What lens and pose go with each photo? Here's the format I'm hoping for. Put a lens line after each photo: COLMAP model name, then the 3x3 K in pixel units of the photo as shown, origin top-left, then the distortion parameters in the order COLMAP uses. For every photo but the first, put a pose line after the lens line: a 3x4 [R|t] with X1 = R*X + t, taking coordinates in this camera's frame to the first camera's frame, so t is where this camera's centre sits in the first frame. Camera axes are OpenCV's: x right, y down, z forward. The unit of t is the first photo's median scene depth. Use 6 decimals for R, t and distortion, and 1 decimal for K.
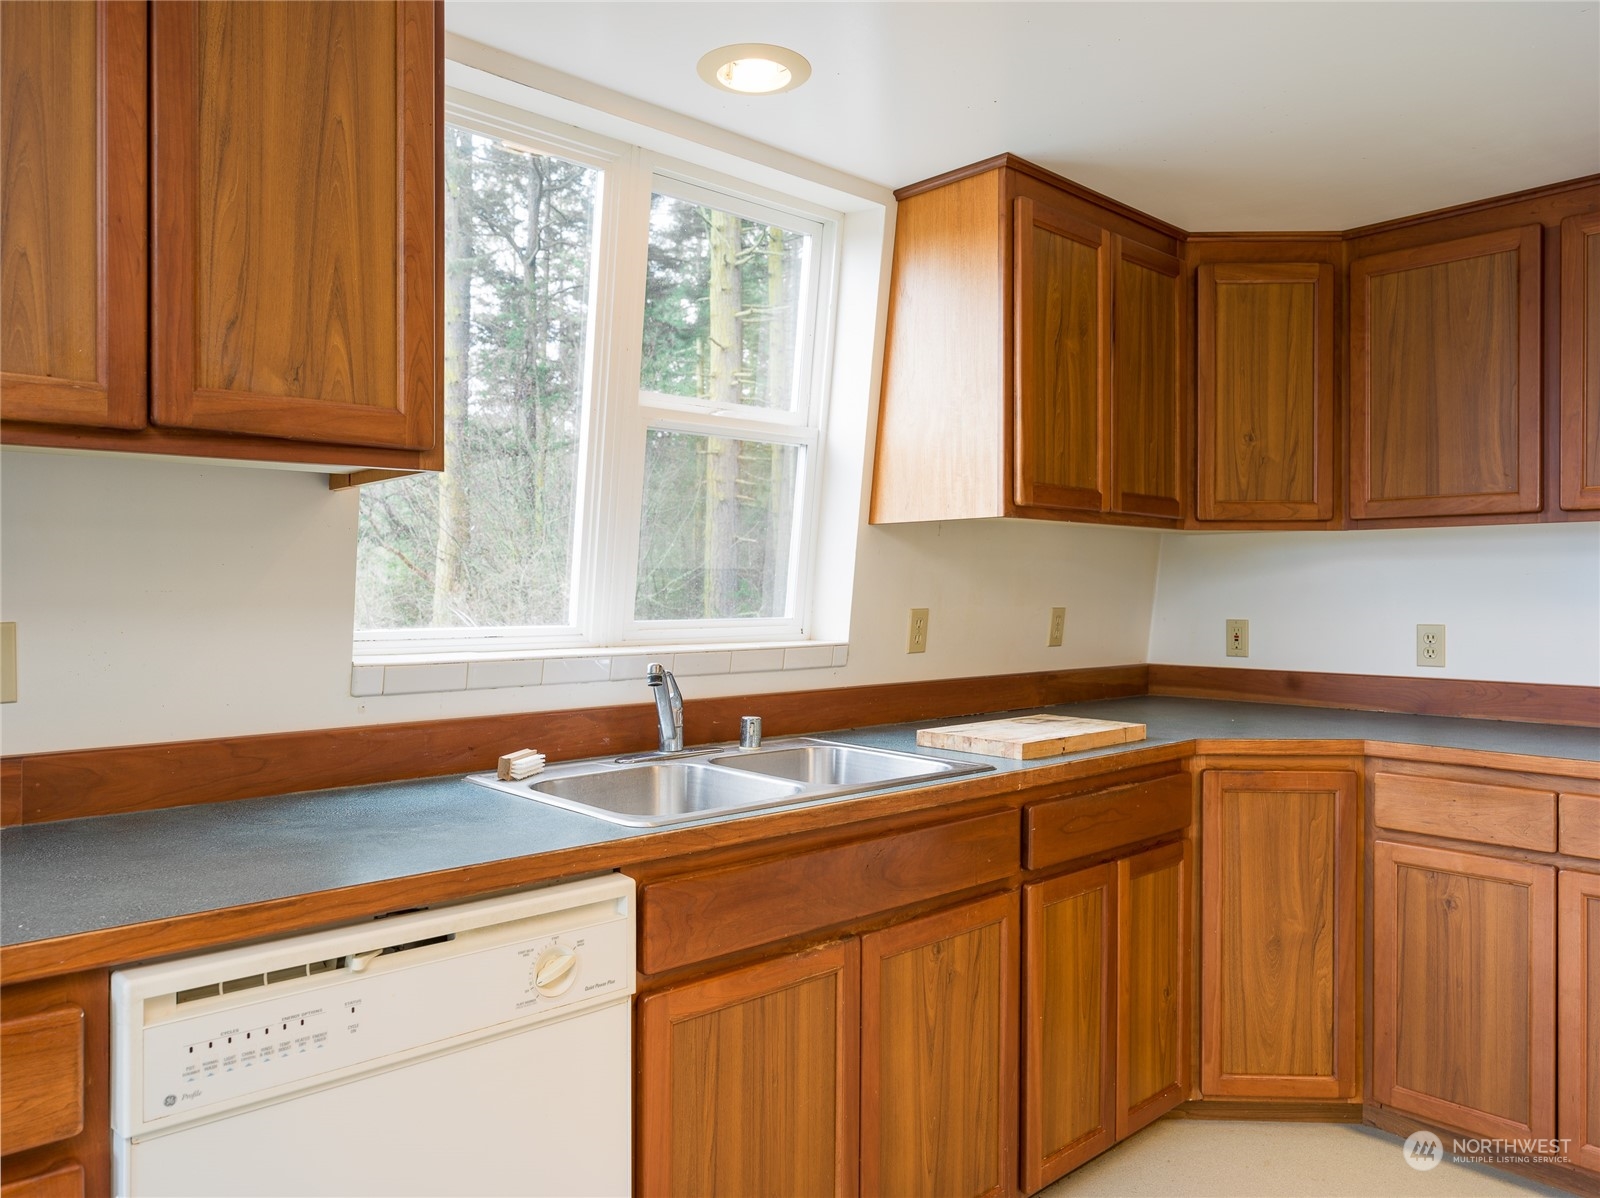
lens RADIAL K [[1155.3, 0, 800.0], [0, 1155.3, 599.0], [0, 0, 1]] dist [0.005117, 0.001409]
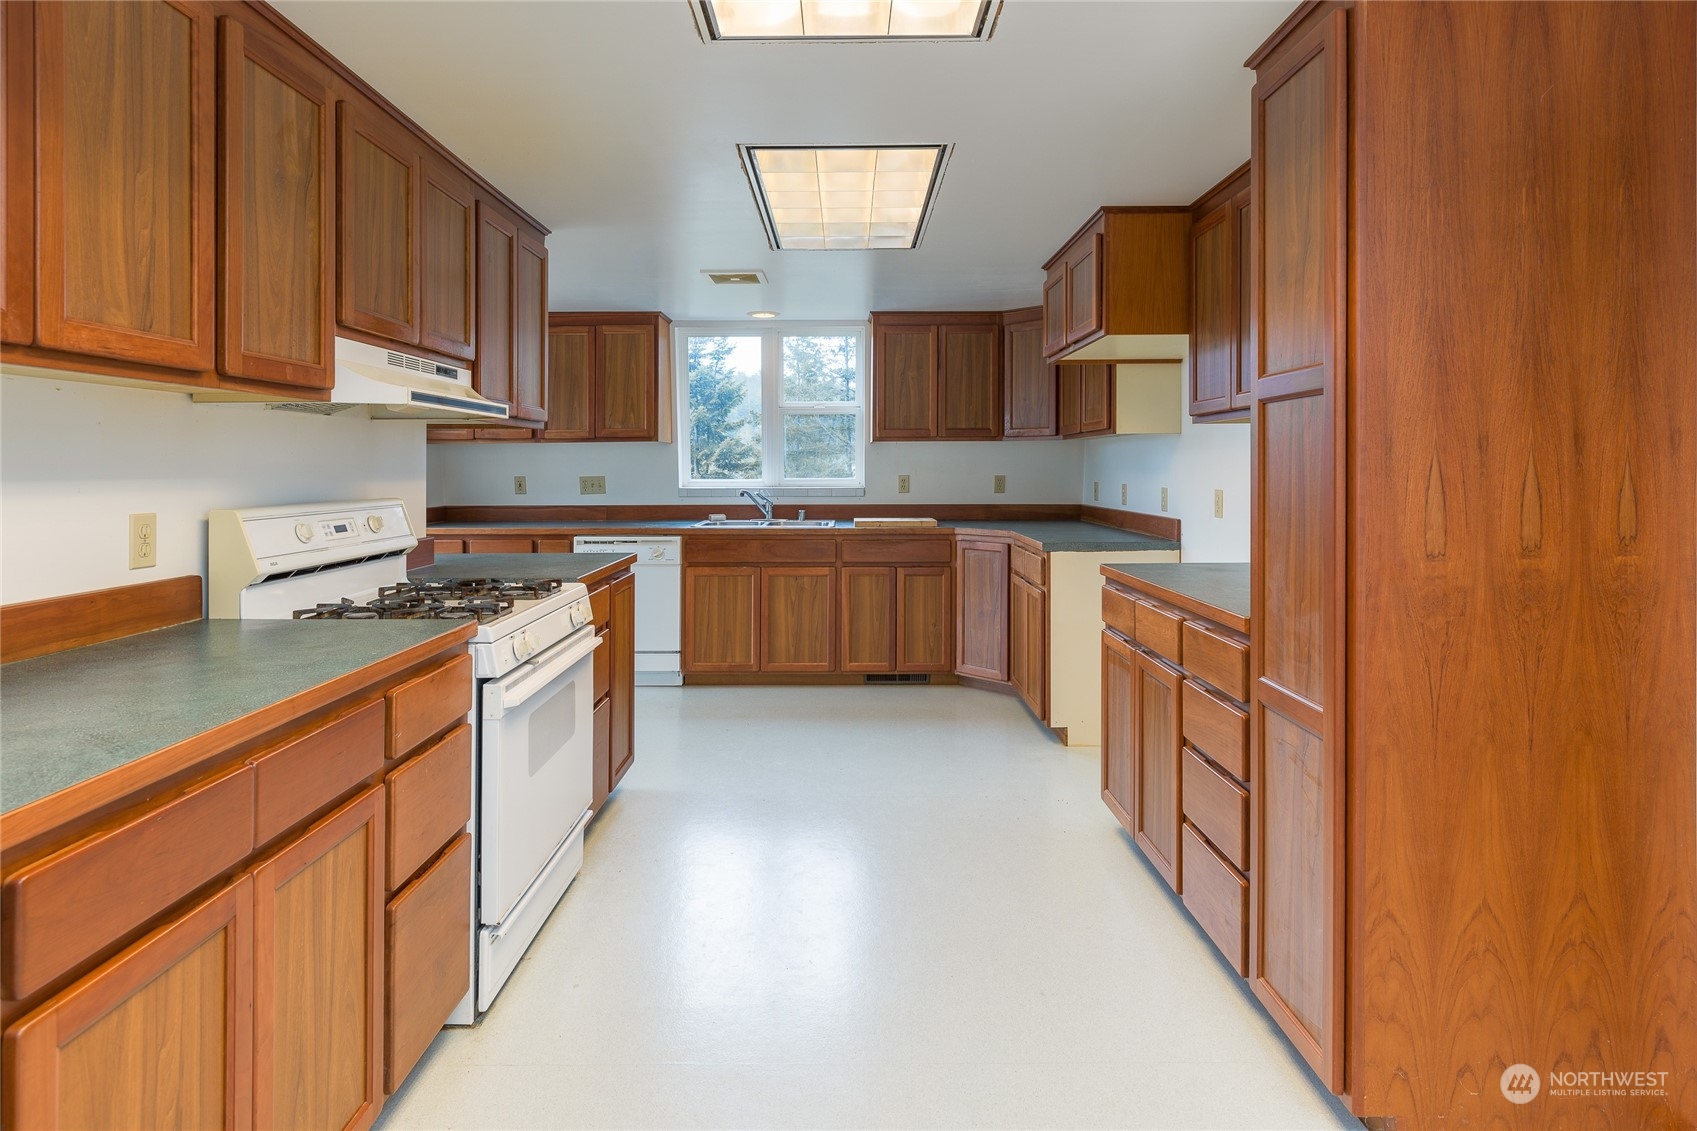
lens RADIAL K [[854.8, 0, 819.5], [0, 854.8, 464.6], [0, 0, 1]] dist [0.000500, -0.000895]
pose [[0.720394, -0.003461, -0.693556, 1.791621], [-0.002104, 0.999972, -0.007175, -0.000969], [0.693562, 0.006628, 0.720367, -0.671766]]
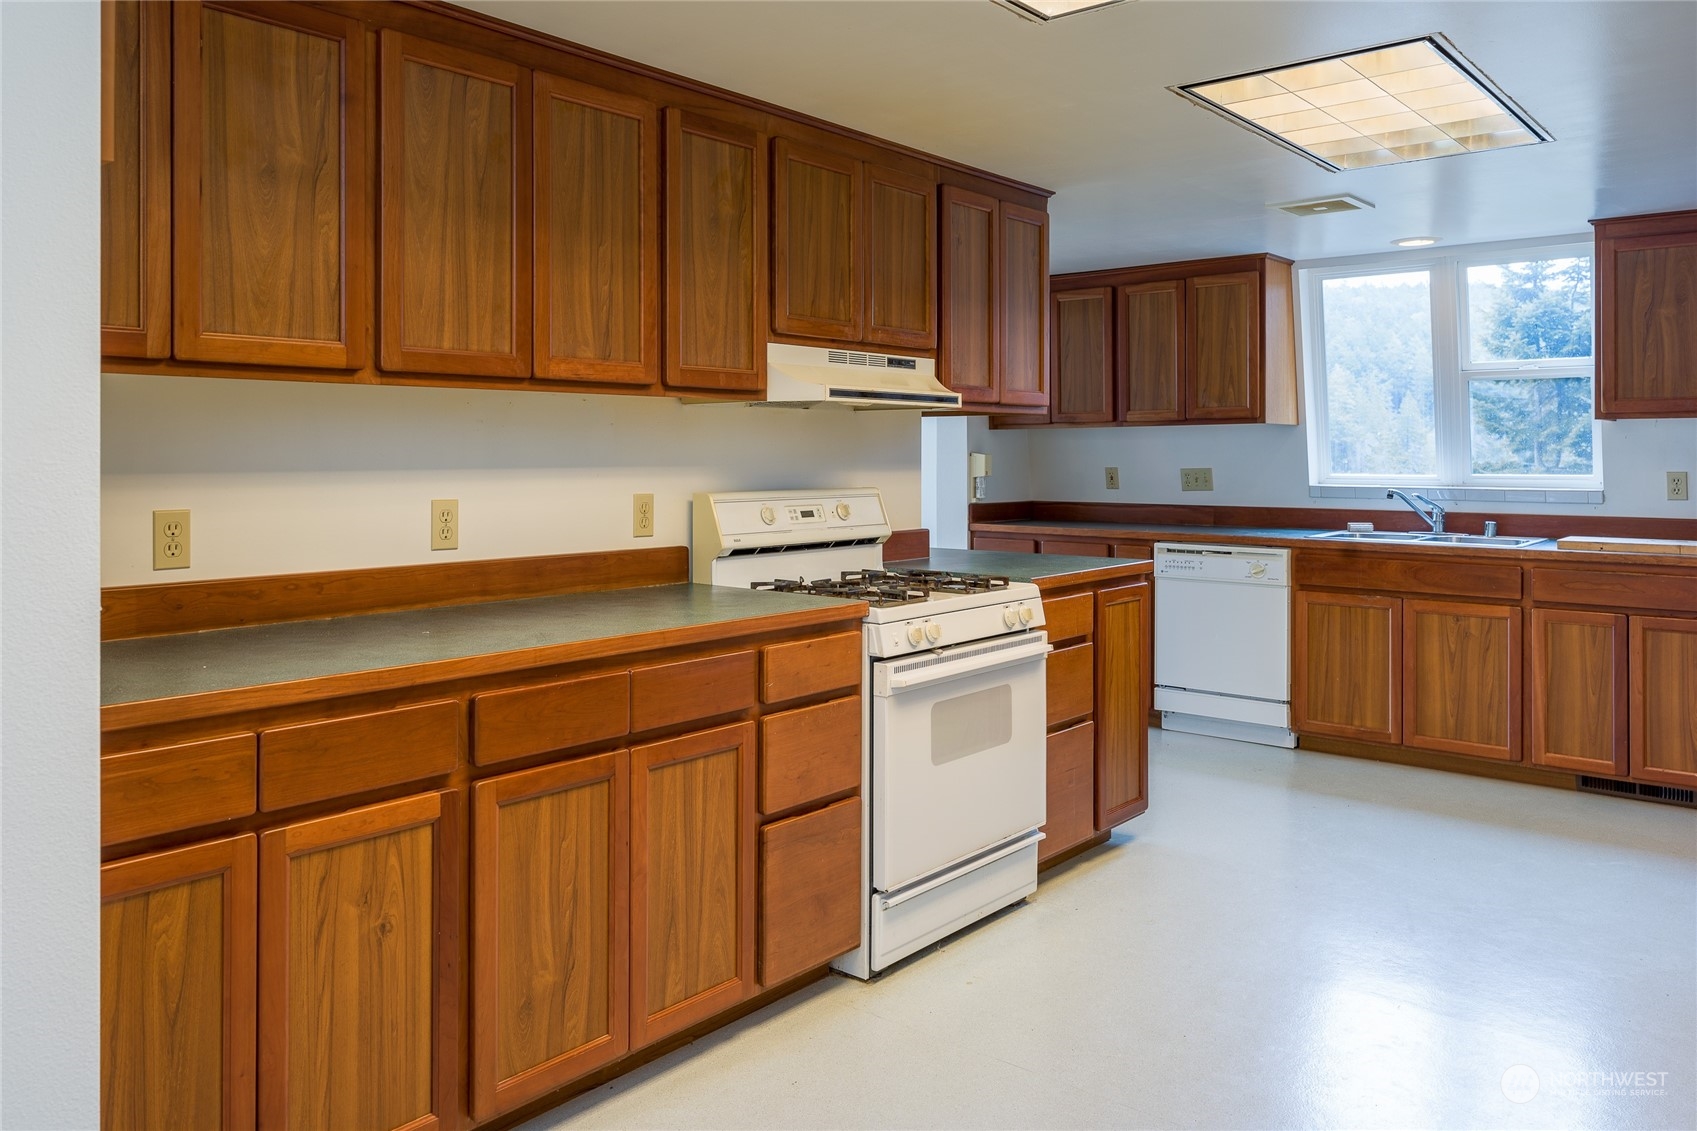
lens RADIAL K [[1197.8, 0, 845.0], [0, 1197.8, 444.2], [0, 0, 1]] dist [0.000808, -0.001100]
pose [[0.135972, -0.008005, -0.990680, 2.222005], [-0.007724, 0.999928, -0.009140, -0.007278], [0.990683, 0.008895, 0.135900, -0.492160]]
